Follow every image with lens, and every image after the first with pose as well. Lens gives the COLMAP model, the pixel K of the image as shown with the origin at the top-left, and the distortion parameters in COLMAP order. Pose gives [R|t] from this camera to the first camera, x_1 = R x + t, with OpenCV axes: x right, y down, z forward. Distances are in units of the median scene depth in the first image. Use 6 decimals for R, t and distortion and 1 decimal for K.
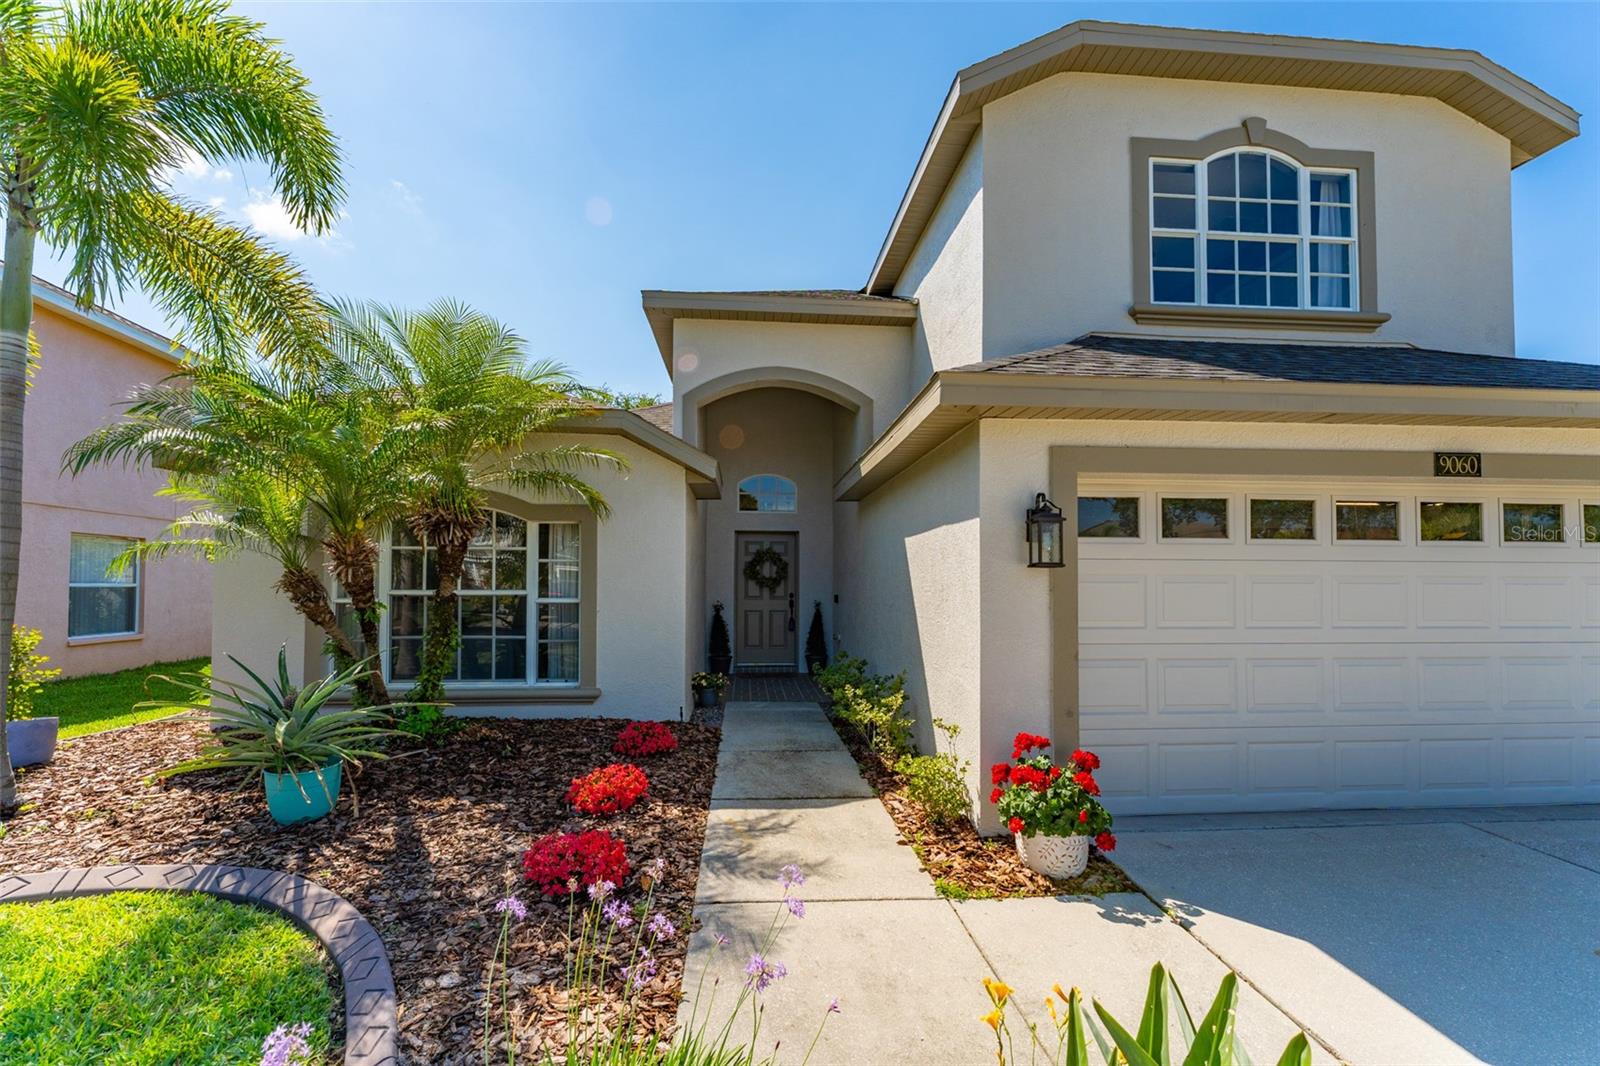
lens RADIAL K [[665.9, 0, 818.3], [0, 665.9, 568.2], [0, 0, 1]] dist [-0.002157, -0.000356]
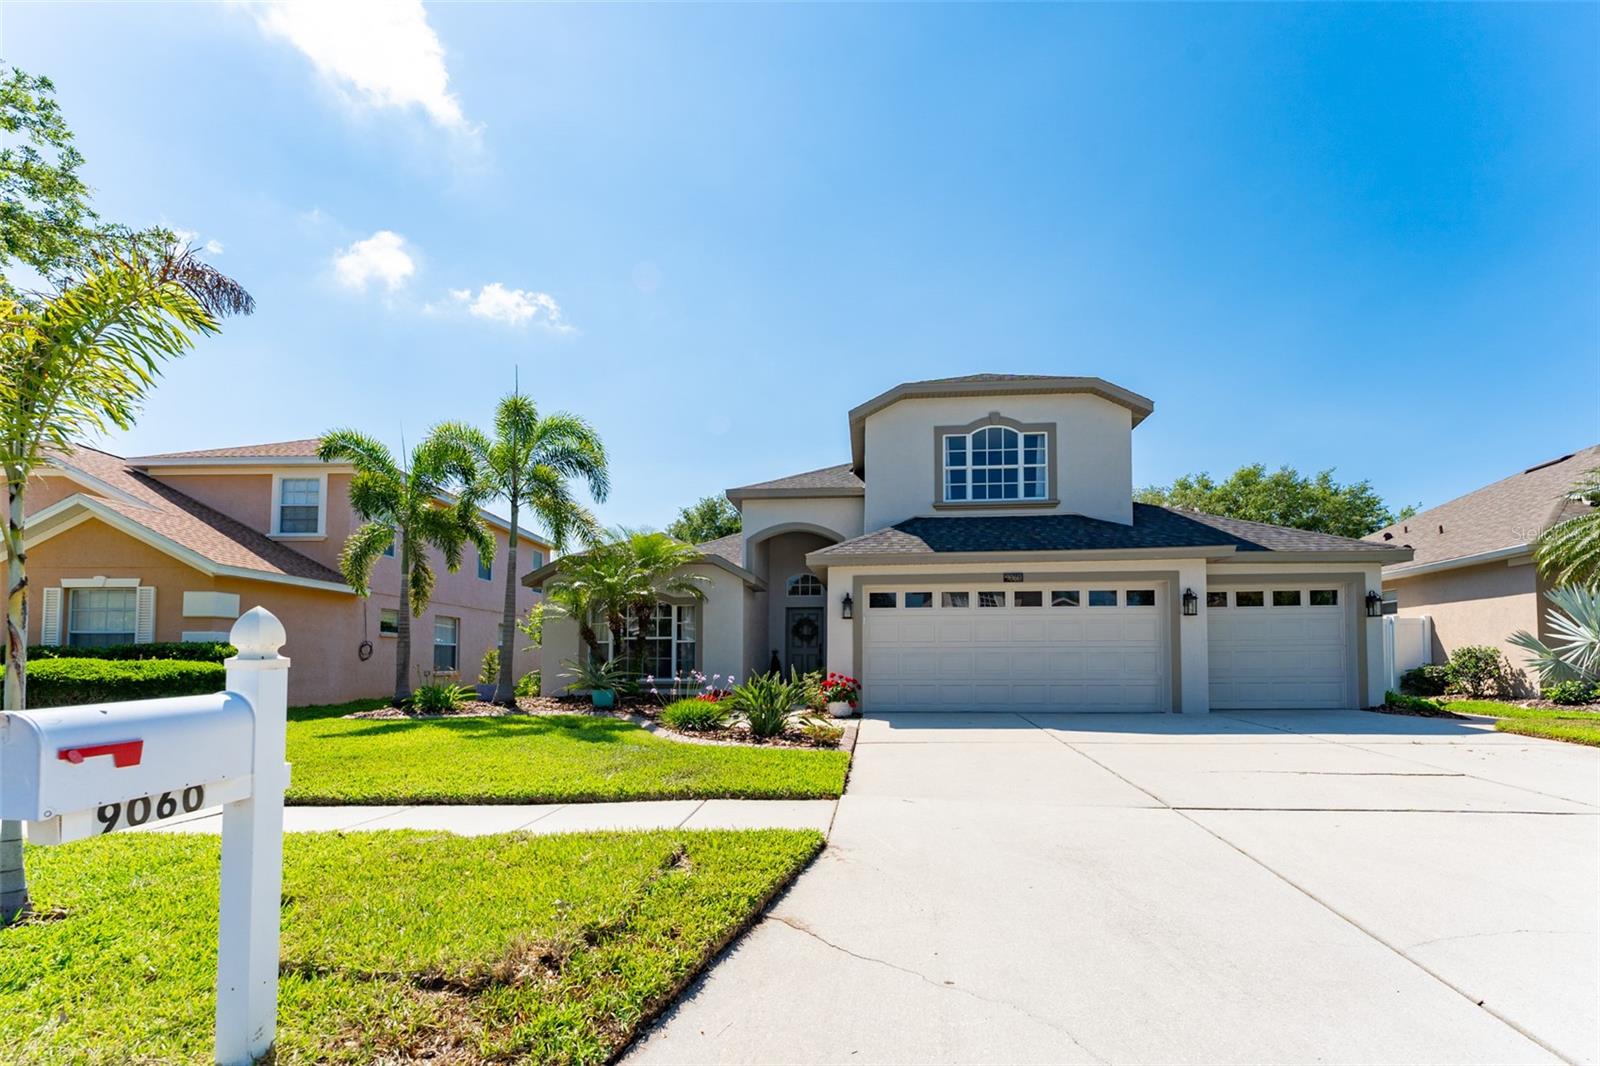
lens RADIAL K [[665.9, 0, 867.9], [0, 665.9, 649.7], [0, 0, 1]] dist [-0.002157, -0.000356]
pose [[0.995037, -0.012427, -0.098723, 0.449075], [0.013412, 0.999867, 0.009321, 0.069837], [0.098594, -0.010599, 0.995071, -1.202806]]
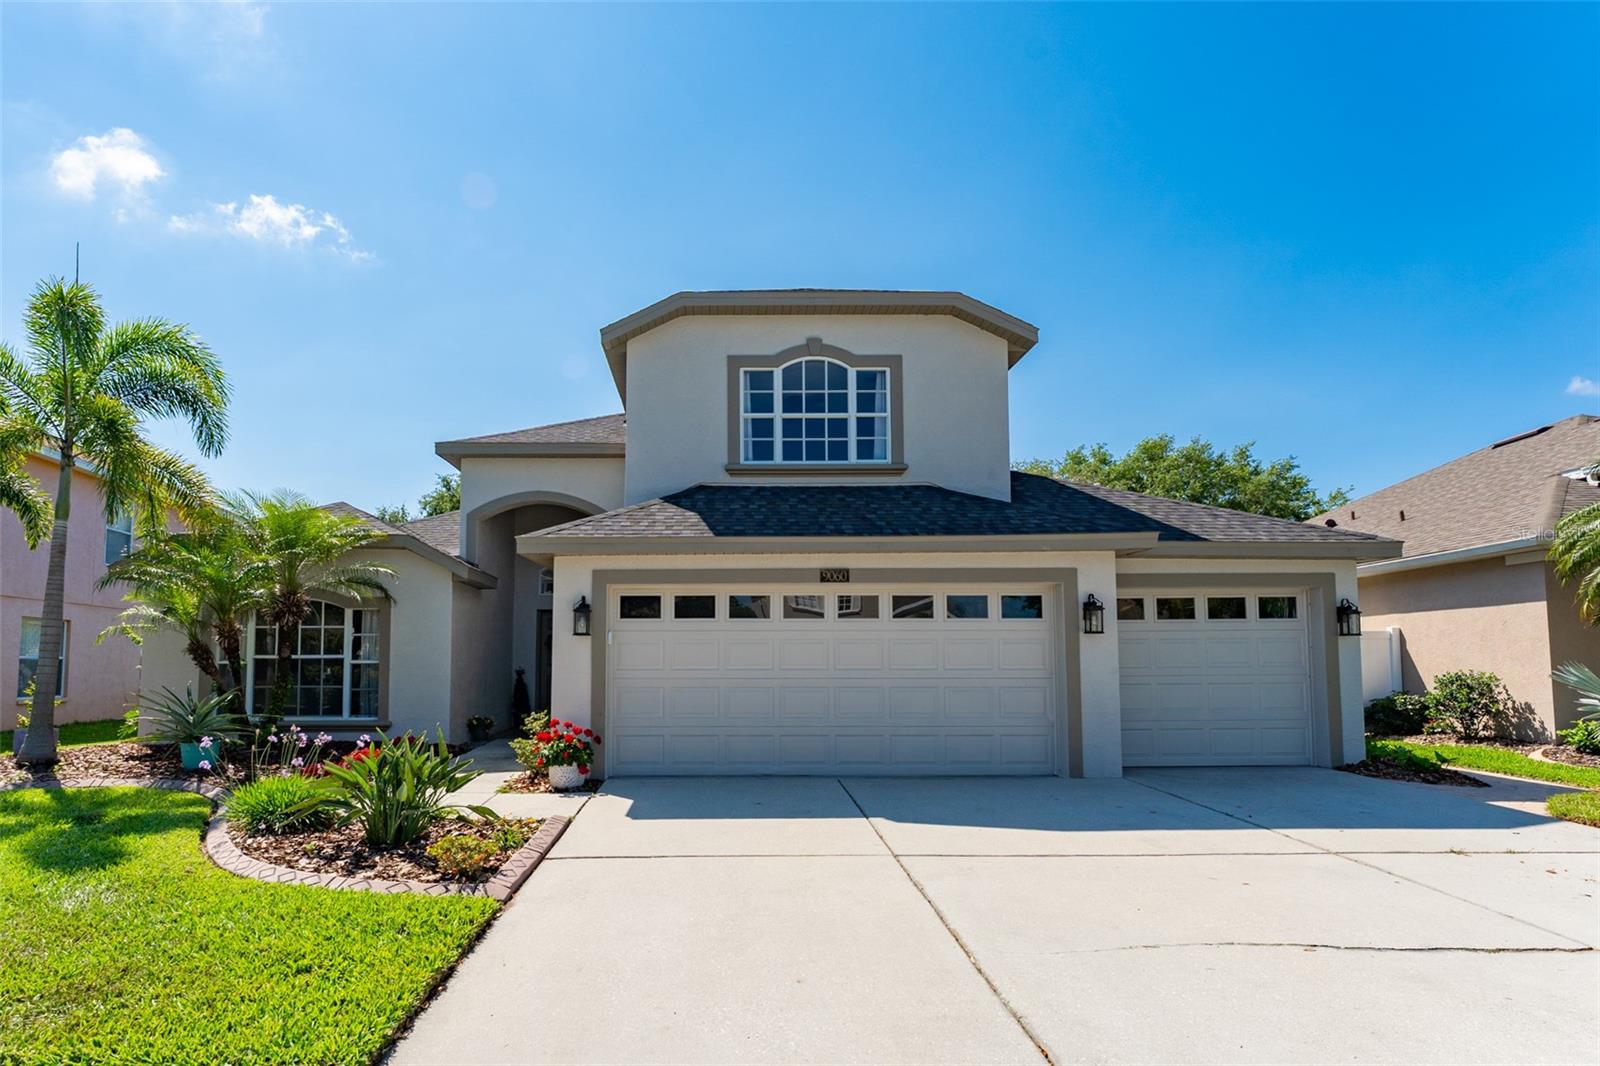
lens RADIAL K [[799.3, 0, 753.6], [0, 799.3, 612.5], [0, 0, 1]] dist [-0.000990, -0.000863]
pose [[0.999031, -0.009192, -0.043036, 0.589017], [0.007525, 0.999221, -0.038730, 0.015246], [0.043359, 0.038368, 0.998323, -0.793184]]
